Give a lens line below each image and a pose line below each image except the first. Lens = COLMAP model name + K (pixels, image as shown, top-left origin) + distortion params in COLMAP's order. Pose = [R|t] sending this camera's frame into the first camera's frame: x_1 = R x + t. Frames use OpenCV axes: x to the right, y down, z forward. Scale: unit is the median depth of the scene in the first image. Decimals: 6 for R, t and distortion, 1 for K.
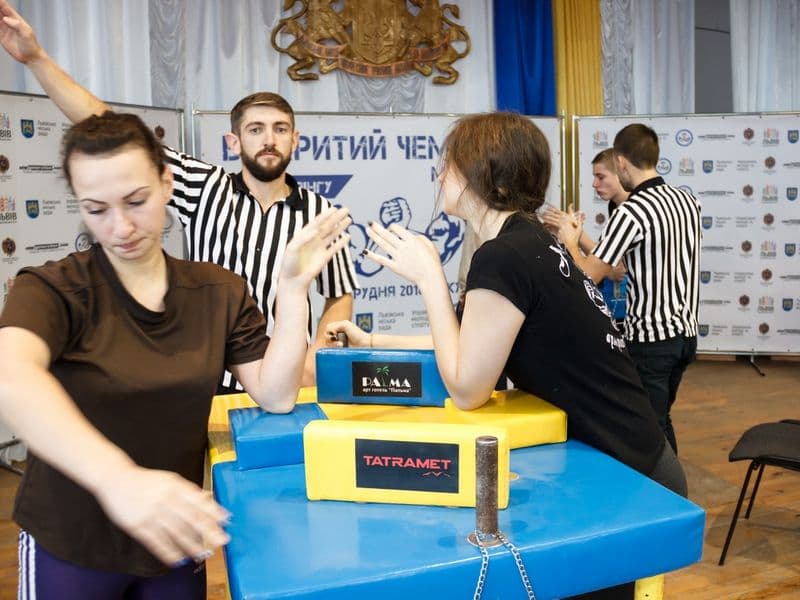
lens RADIAL K [[794.4, 0, 410.5], [0, 794.4, 258.2], [0, 0, 1]] dist [-0.060911, 0.000000]
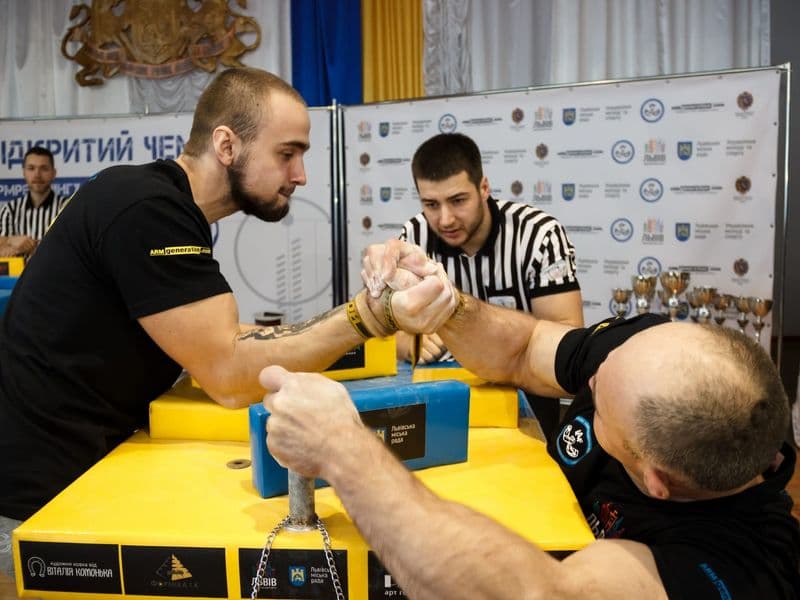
lens RADIAL K [[794.4, 0, 382.8], [0, 794.4, 272.2], [0, 0, 1]] dist [-0.060911, 0.000000]
pose [[0.910542, 0.041051, -0.411374, 0.646500], [-0.036294, 0.999153, 0.019370, -0.015033], [0.411820, -0.002707, 0.911261, 0.222379]]
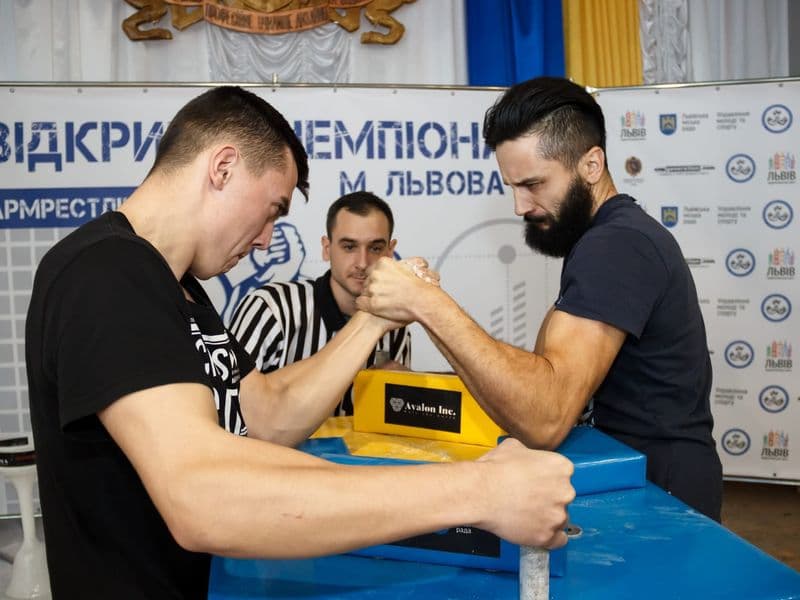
lens RADIAL K [[772.4, 0, 402.6], [0, 772.4, 277.7], [0, 0, 1]] dist [-0.127680, 0.000000]
pose [[0.993818, 0.006473, -0.110836, 0.136676], [-0.007690, 0.999915, -0.010554, -0.029144], [0.110758, 0.011341, 0.993783, 0.424667]]
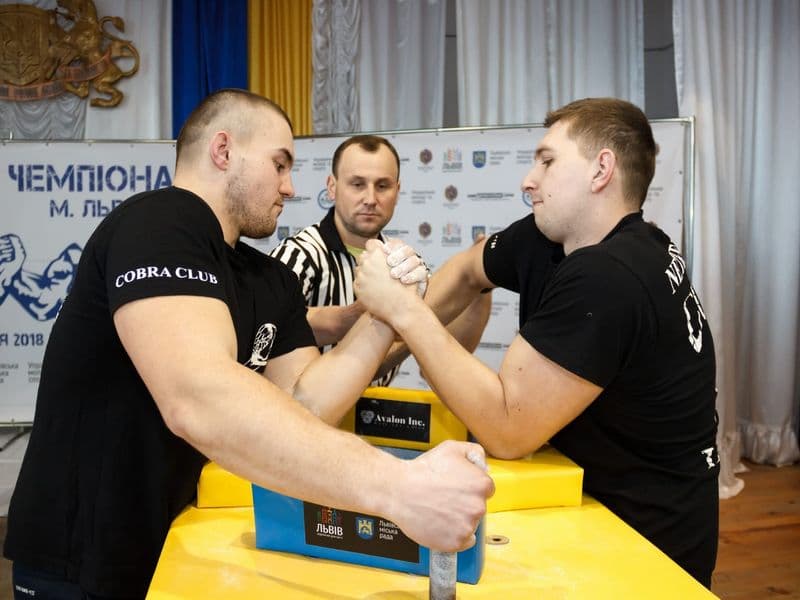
lens RADIAL K [[794.4, 0, 394.8], [0, 794.4, 290.4], [0, 0, 1]] dist [-0.060911, 0.000000]
pose [[0.981593, 0.029592, -0.188676, 0.561448], [-0.032435, 0.999402, -0.011997, -0.017132], [0.188208, 0.017896, 0.981966, 0.220203]]
